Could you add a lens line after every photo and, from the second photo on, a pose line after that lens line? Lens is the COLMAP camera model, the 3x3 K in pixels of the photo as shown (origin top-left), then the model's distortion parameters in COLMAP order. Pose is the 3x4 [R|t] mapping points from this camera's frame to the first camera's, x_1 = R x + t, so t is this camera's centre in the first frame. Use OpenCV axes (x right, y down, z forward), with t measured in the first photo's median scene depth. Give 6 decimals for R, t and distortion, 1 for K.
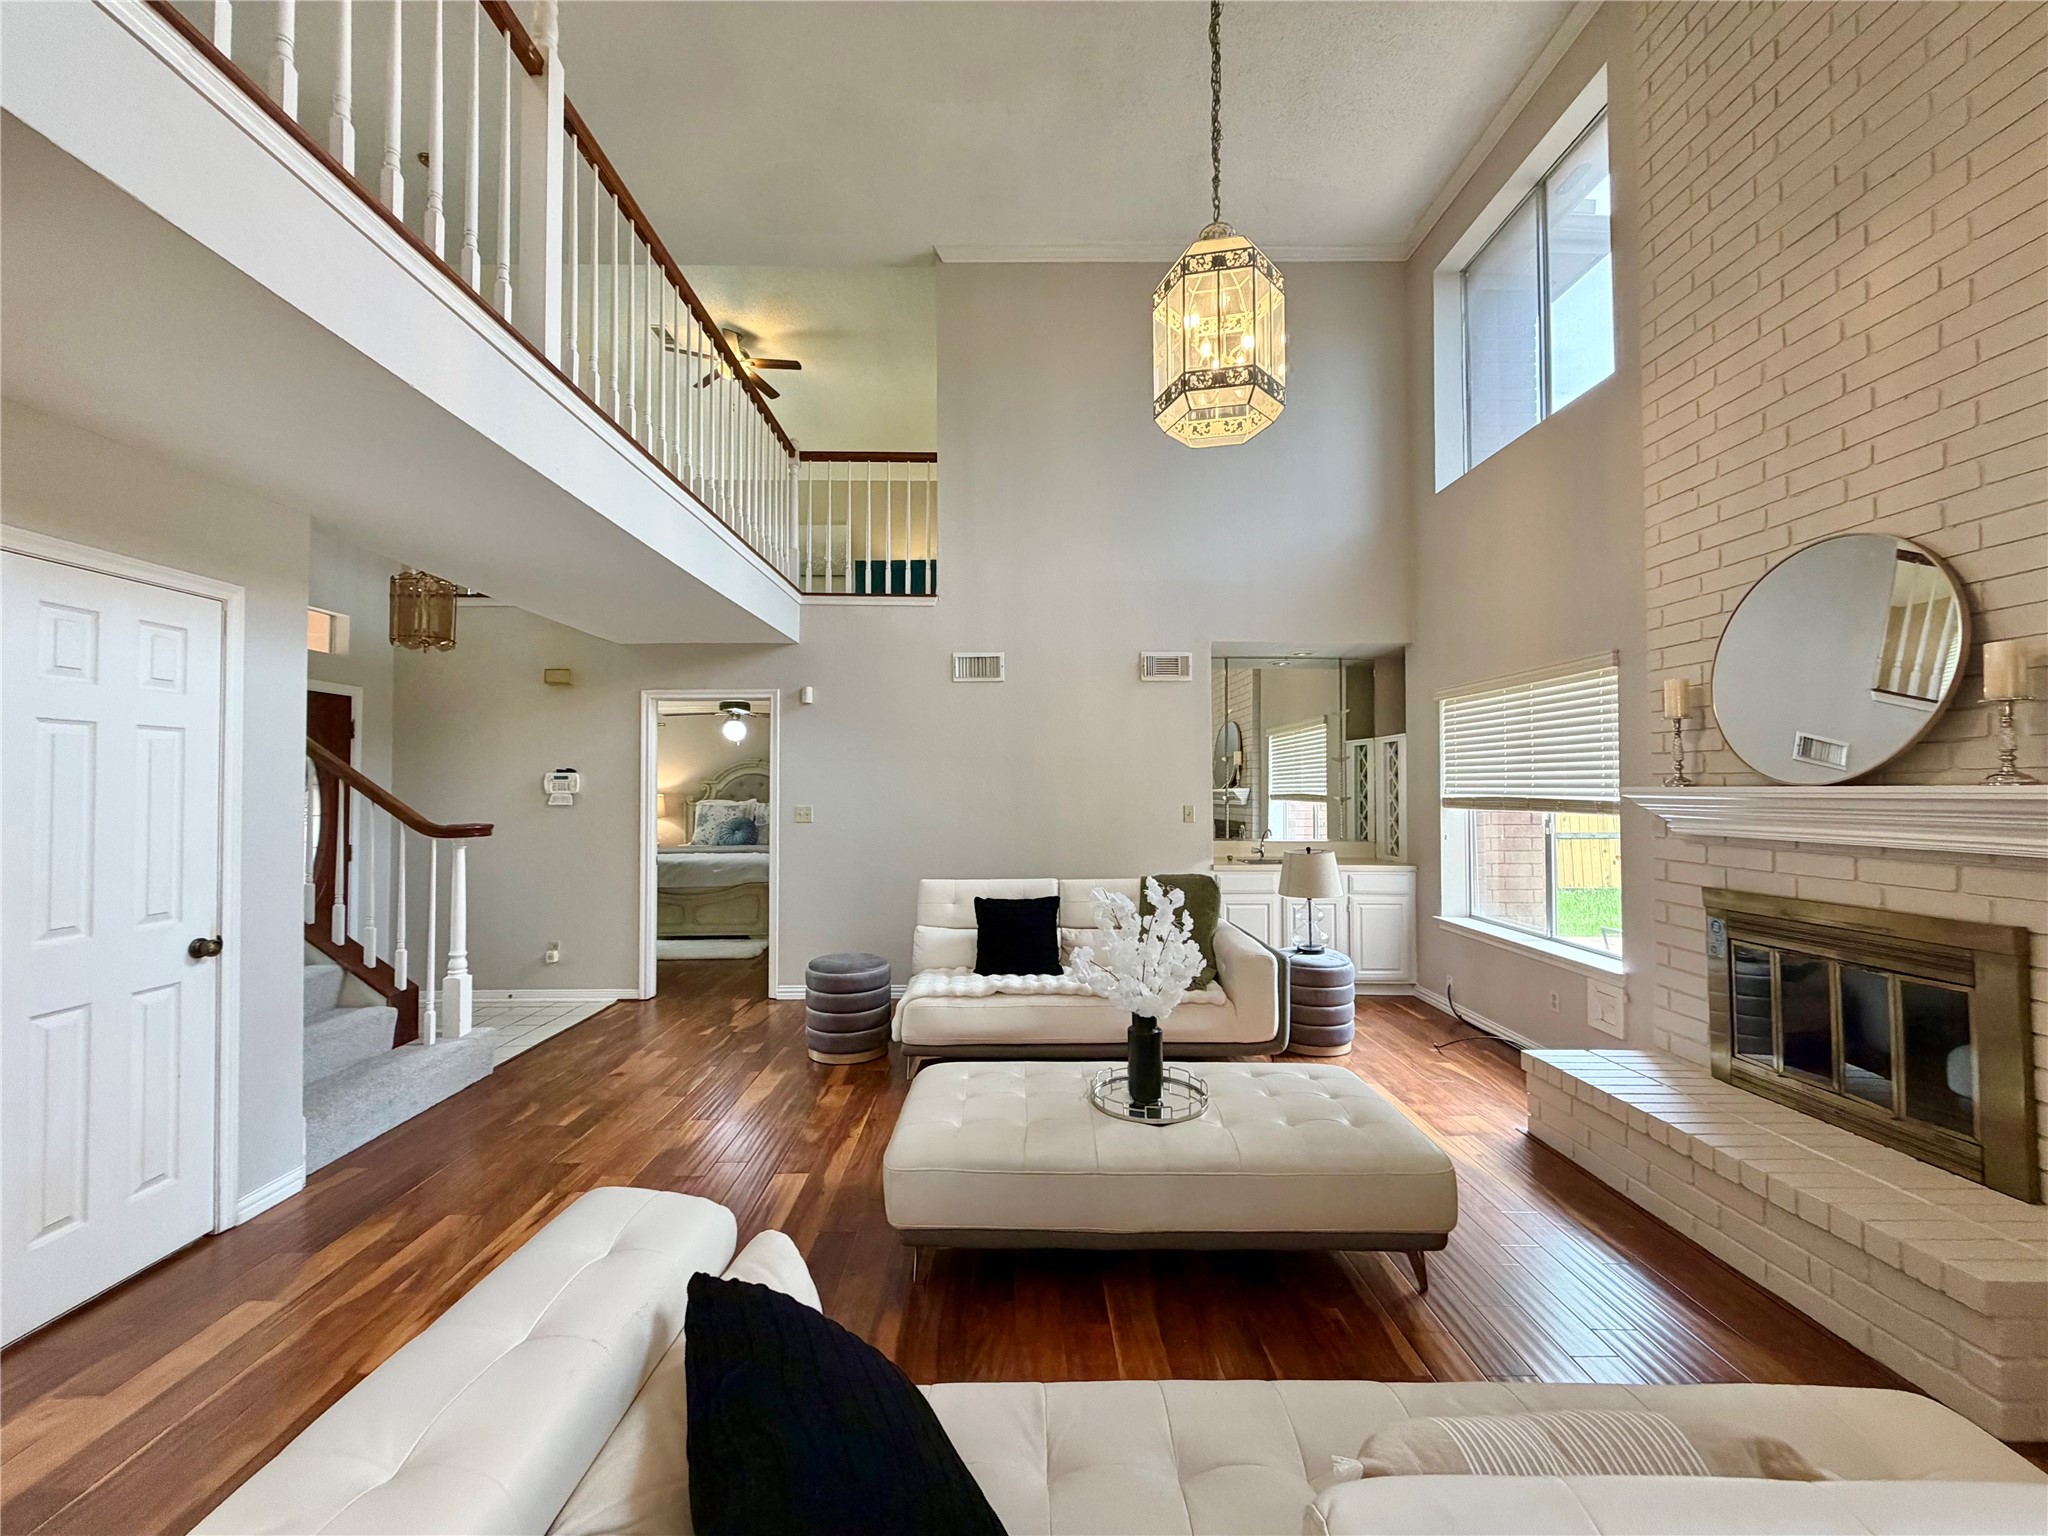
lens RADIAL K [[813.0, 0, 1014.3], [0, 813.0, 767.5], [0, 0, 1]] dist [0.000463, -0.000059]
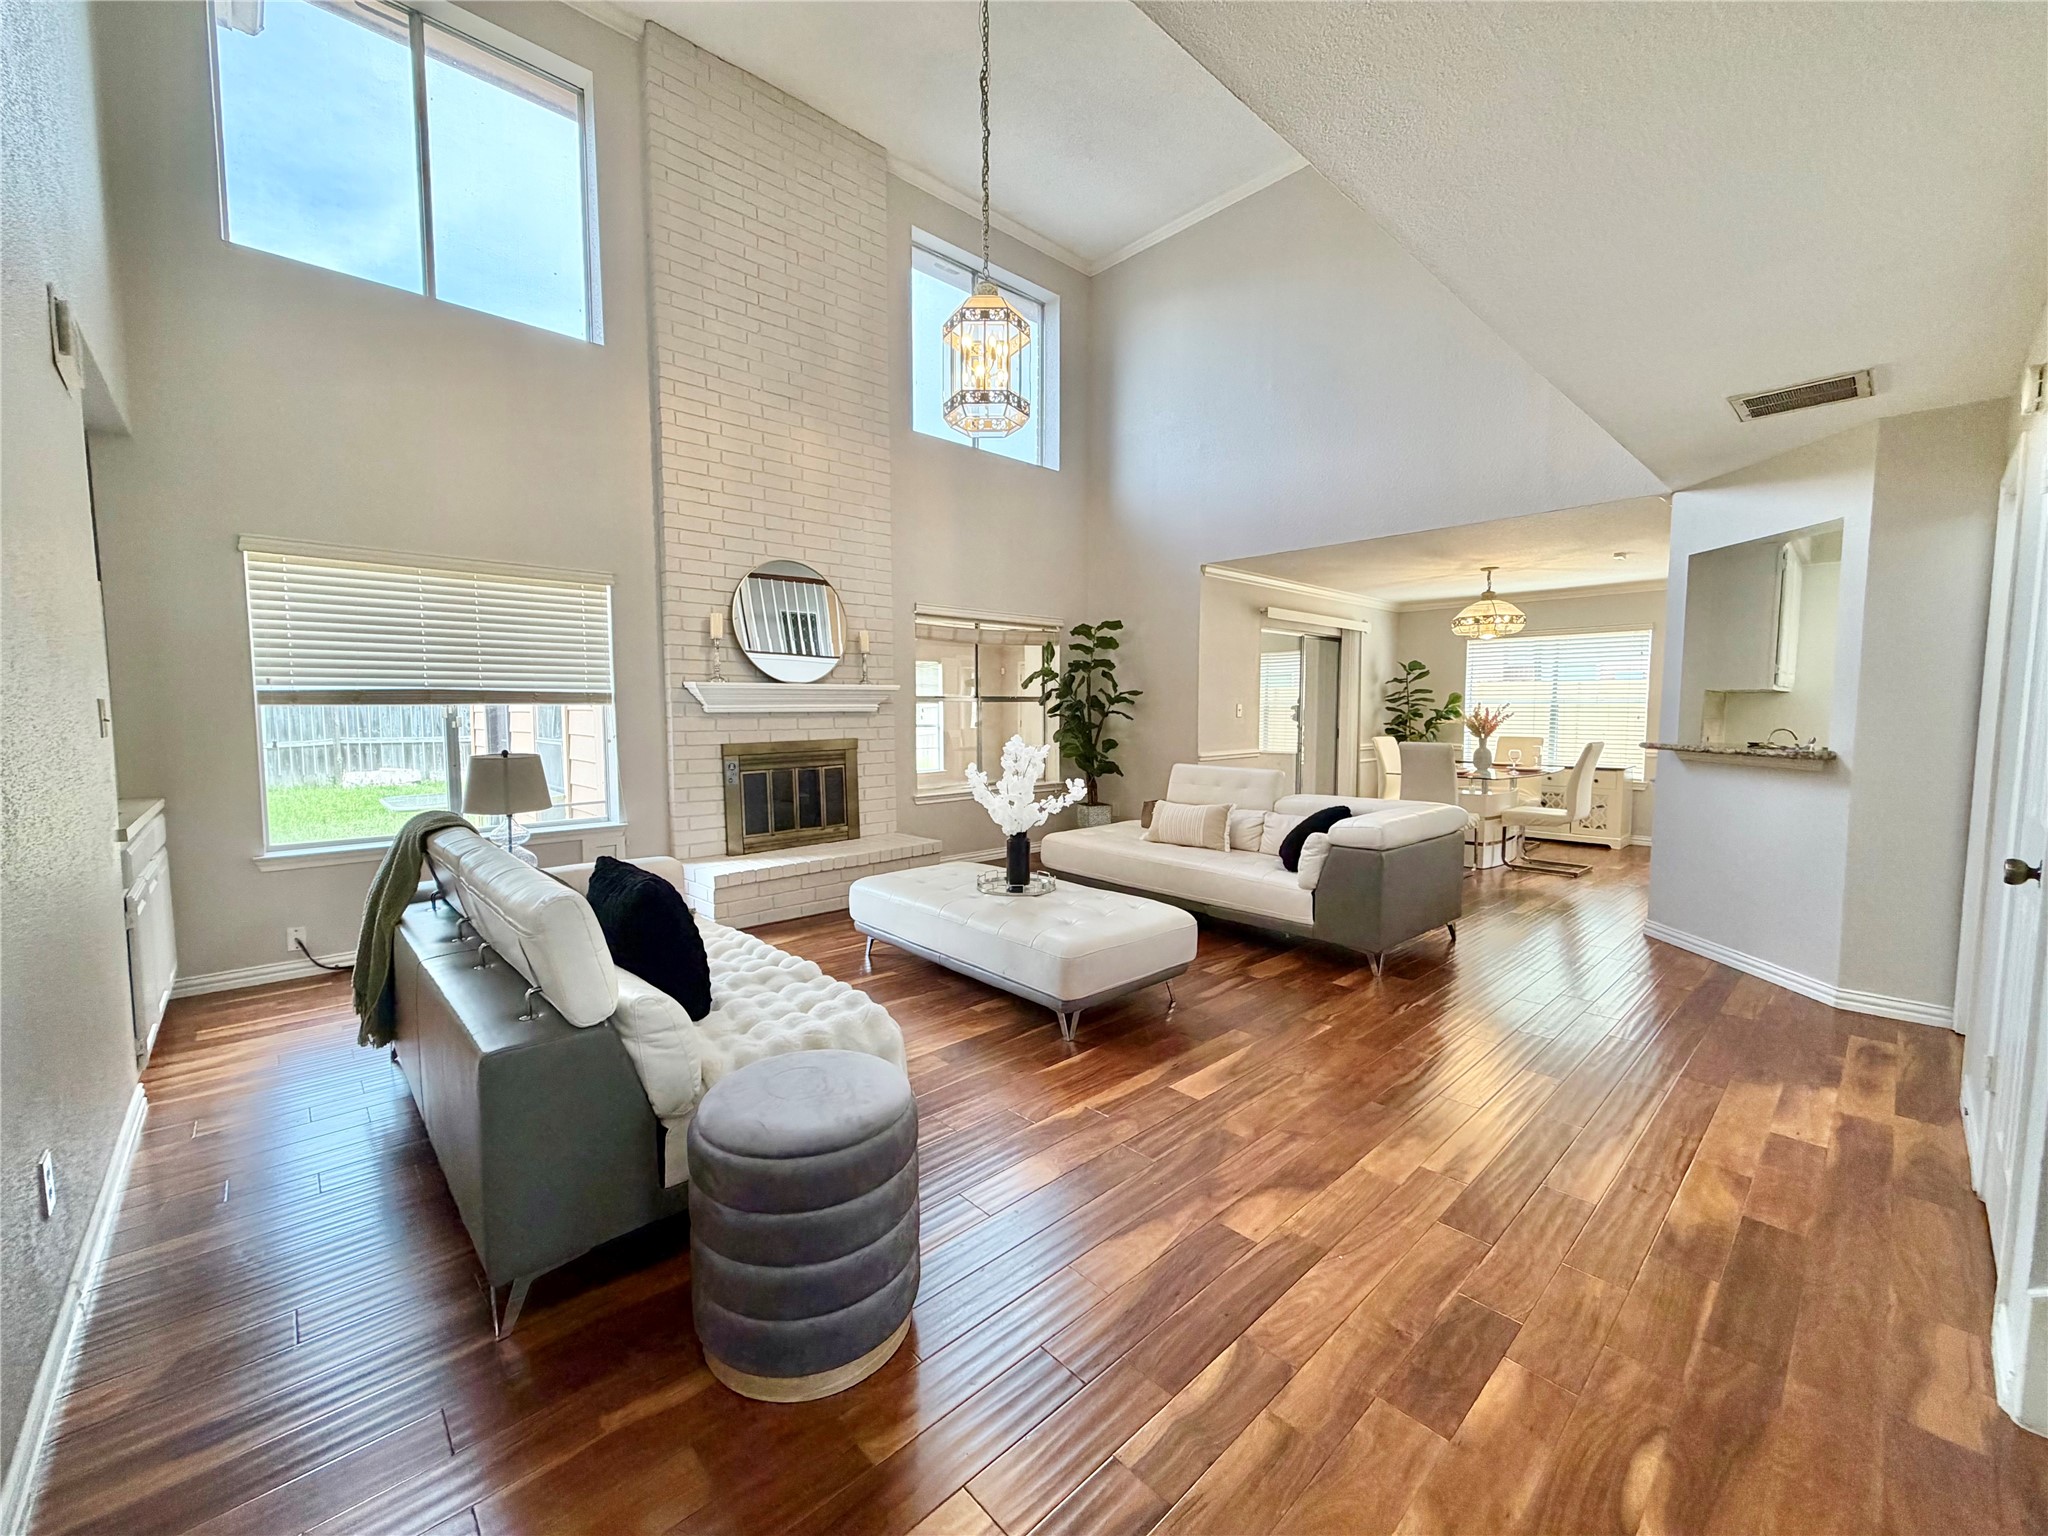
lens RADIAL K [[815.3, 0, 1017.1], [0, 815.3, 765.7], [0, 0, 1]] dist [-0.001097, 0.000095]
pose [[-0.670652, -0.049112, 0.740144, -0.776154], [-0.013532, 0.998450, 0.053991, 0.094735], [-0.741649, 0.026193, -0.670277, 1.685094]]
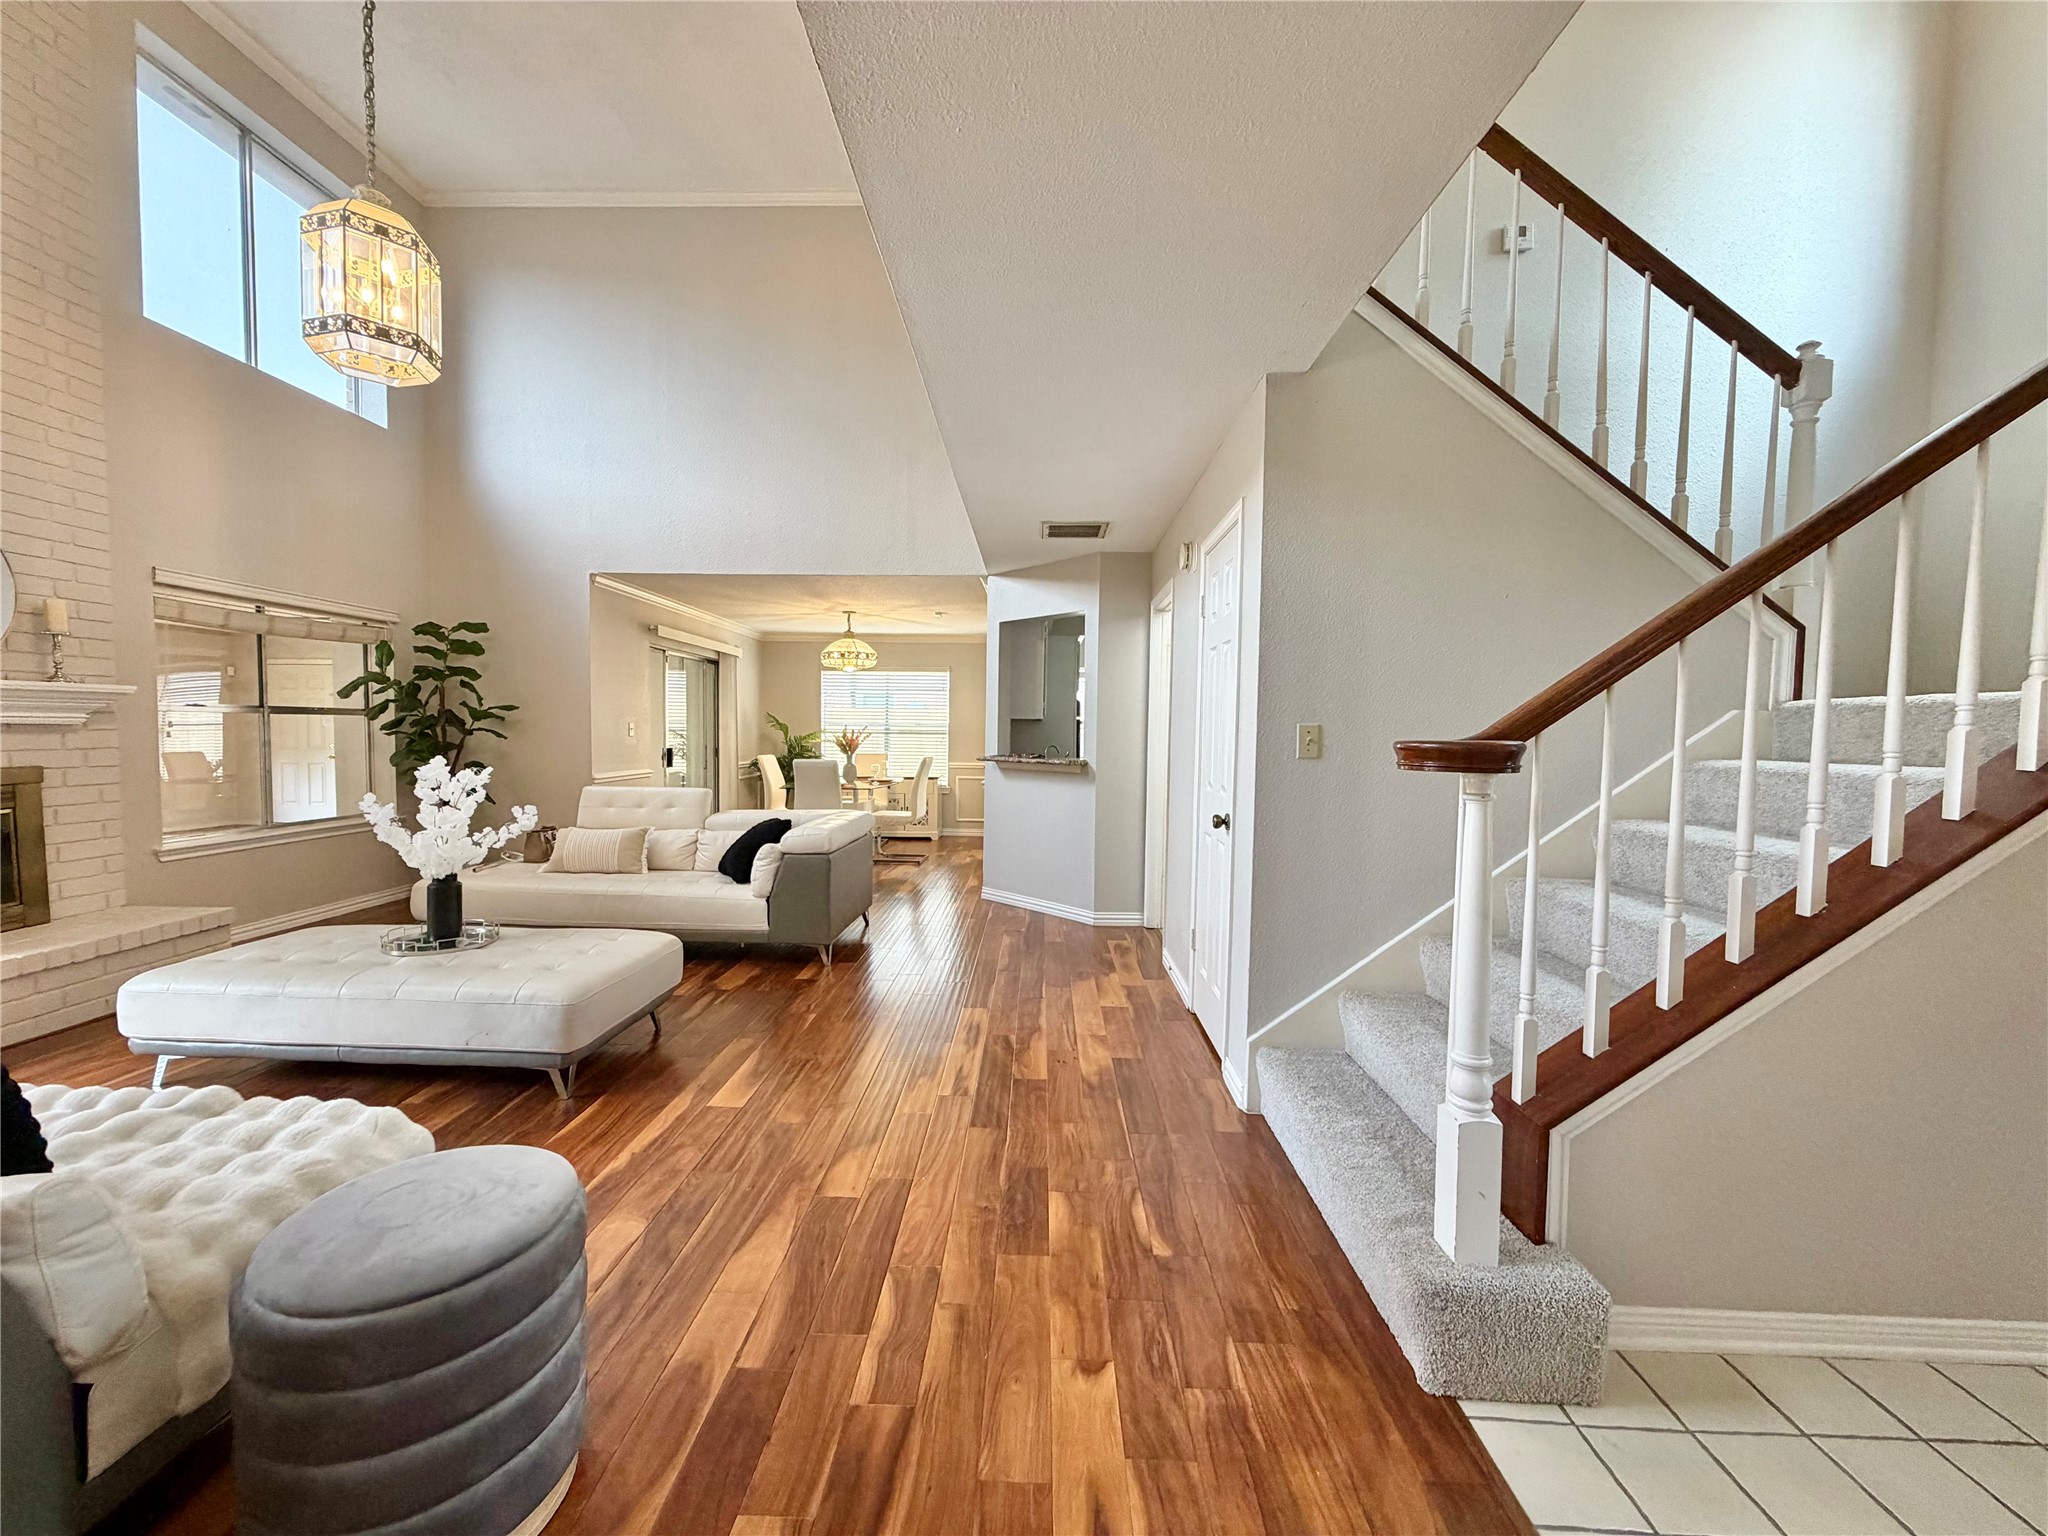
lens RADIAL K [[813.0, 0, 1014.3], [0, 813.0, 767.5], [0, 0, 1]] dist [0.000463, -0.000059]
pose [[-0.999245, -0.010732, 0.037348, -0.607981], [-0.009906, 0.999704, 0.022218, 0.099192], [-0.037575, 0.021831, -0.999055, 1.839794]]
